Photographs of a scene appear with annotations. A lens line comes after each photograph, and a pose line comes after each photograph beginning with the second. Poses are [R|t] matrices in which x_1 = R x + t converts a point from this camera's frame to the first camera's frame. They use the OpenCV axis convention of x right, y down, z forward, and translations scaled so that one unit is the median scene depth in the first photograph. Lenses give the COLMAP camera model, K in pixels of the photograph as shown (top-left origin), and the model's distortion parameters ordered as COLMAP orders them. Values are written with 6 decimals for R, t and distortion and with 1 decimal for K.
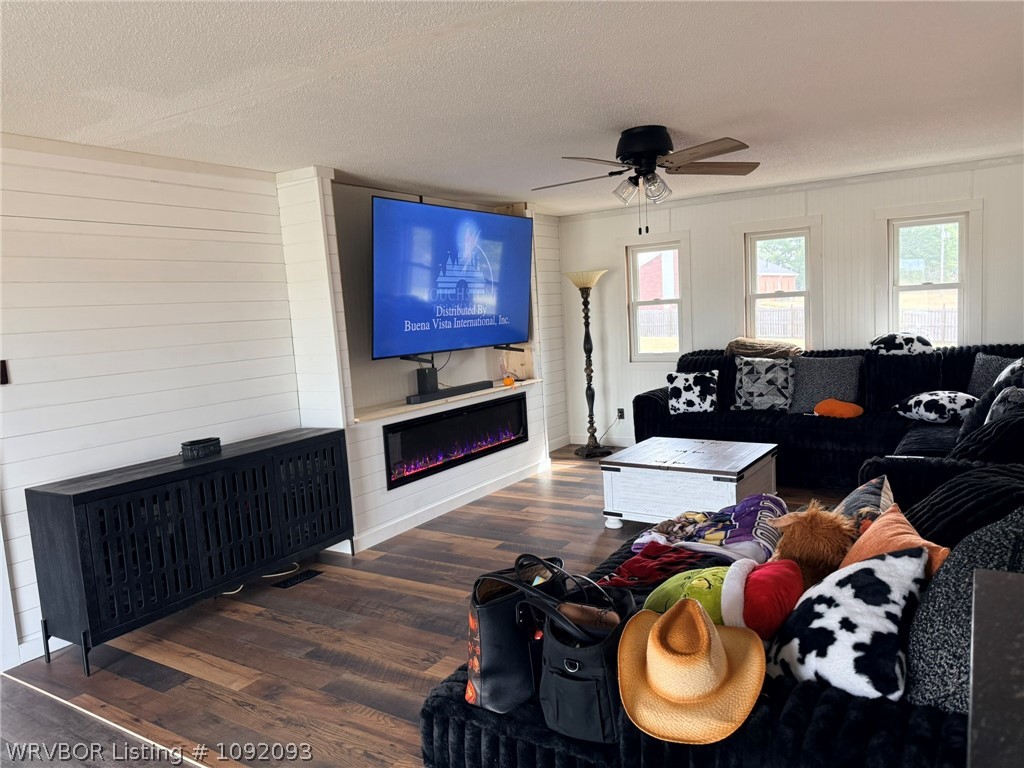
lens RADIAL K [[720.5, 0, 512.0], [0, 720.5, 384.0], [0, 0, 1]] dist [0.094680, -0.139292]
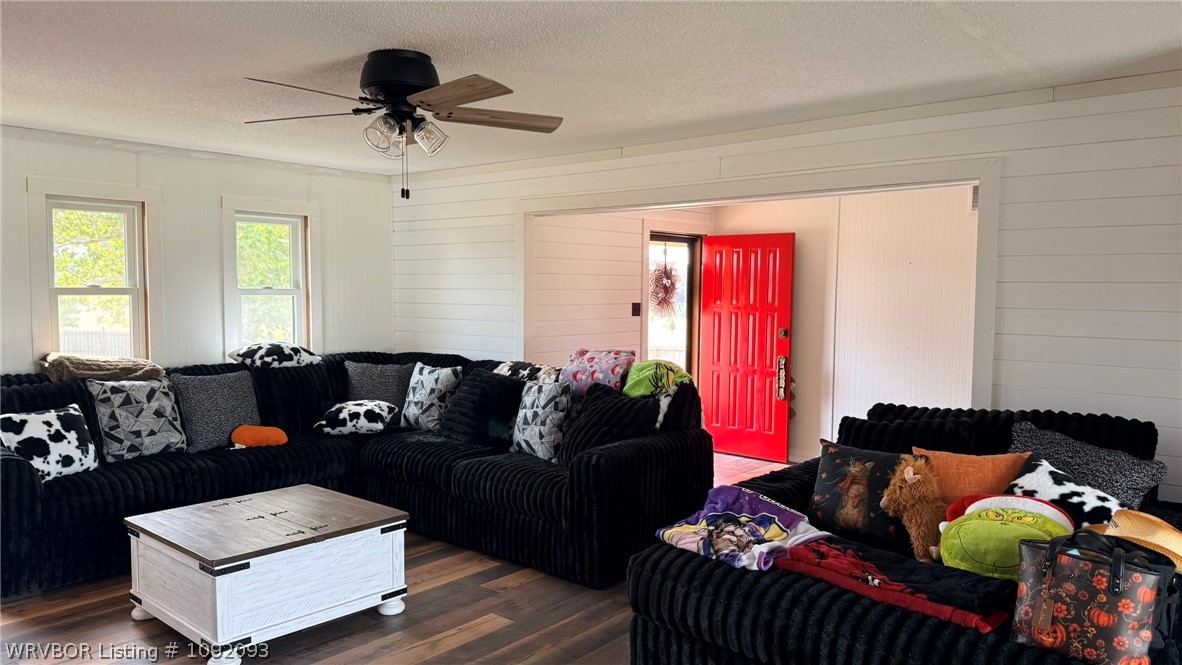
lens RADIAL K [[825.4, 0, 595.6], [0, 825.4, 335.9], [0, 0, 1]] dist [0.081713, -0.109258]
pose [[0.126212, 0.002127, 0.992001, -0.416313], [0.089520, 0.995893, -0.013525, -0.029999], [-0.987956, 0.090511, 0.125503, 0.496959]]
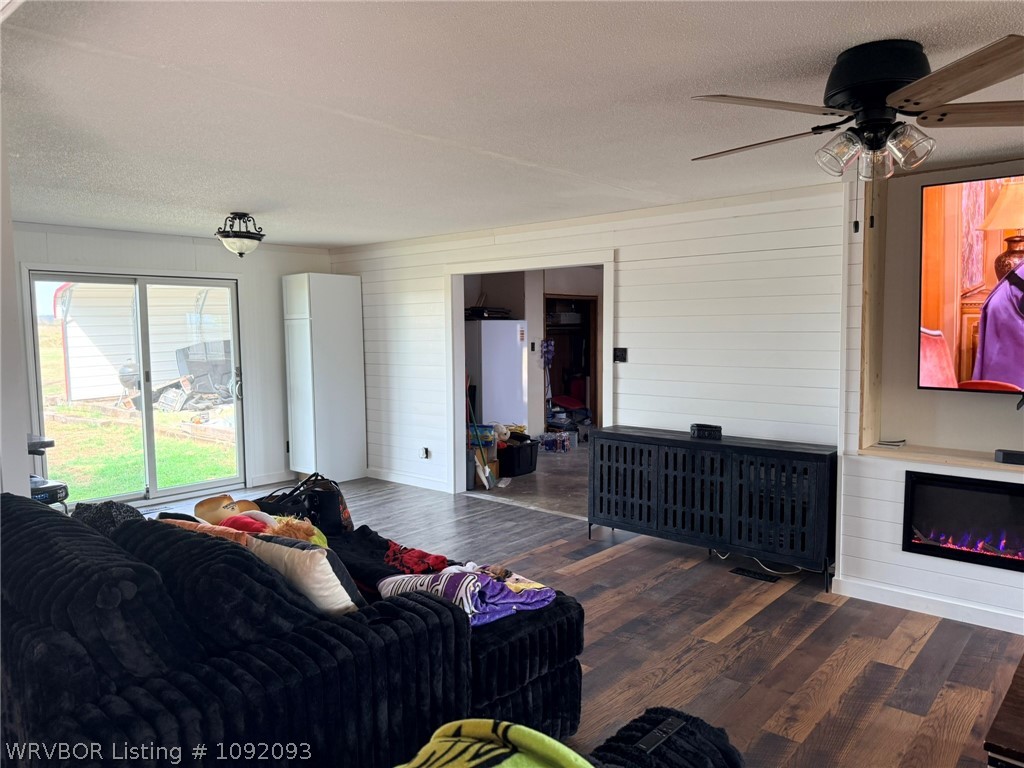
lens RADIAL K [[720.5, 0, 512.0], [0, 720.5, 384.0], [0, 0, 1]] dist [0.094680, -0.139292]
pose [[-0.150326, 0.133370, -0.979599, 0.571783], [-0.087150, 0.985214, 0.147508, -0.101397], [0.984788, 0.107546, -0.136480, 0.562317]]
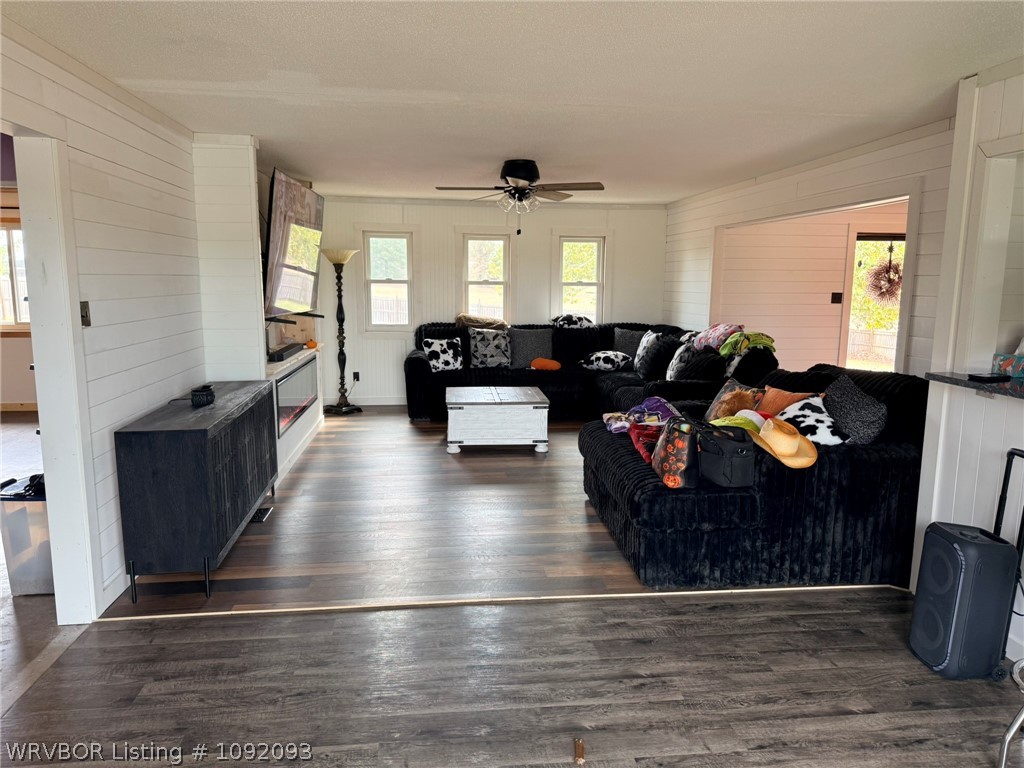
lens RADIAL K [[720.5, 0, 512.0], [0, 720.5, 384.0], [0, 0, 1]] dist [0.094680, -0.139292]
pose [[0.772645, -0.025928, 0.634309, -0.504797], [0.012502, 0.999593, 0.025630, 0.034546], [-0.634715, -0.011873, 0.772655, -0.062647]]
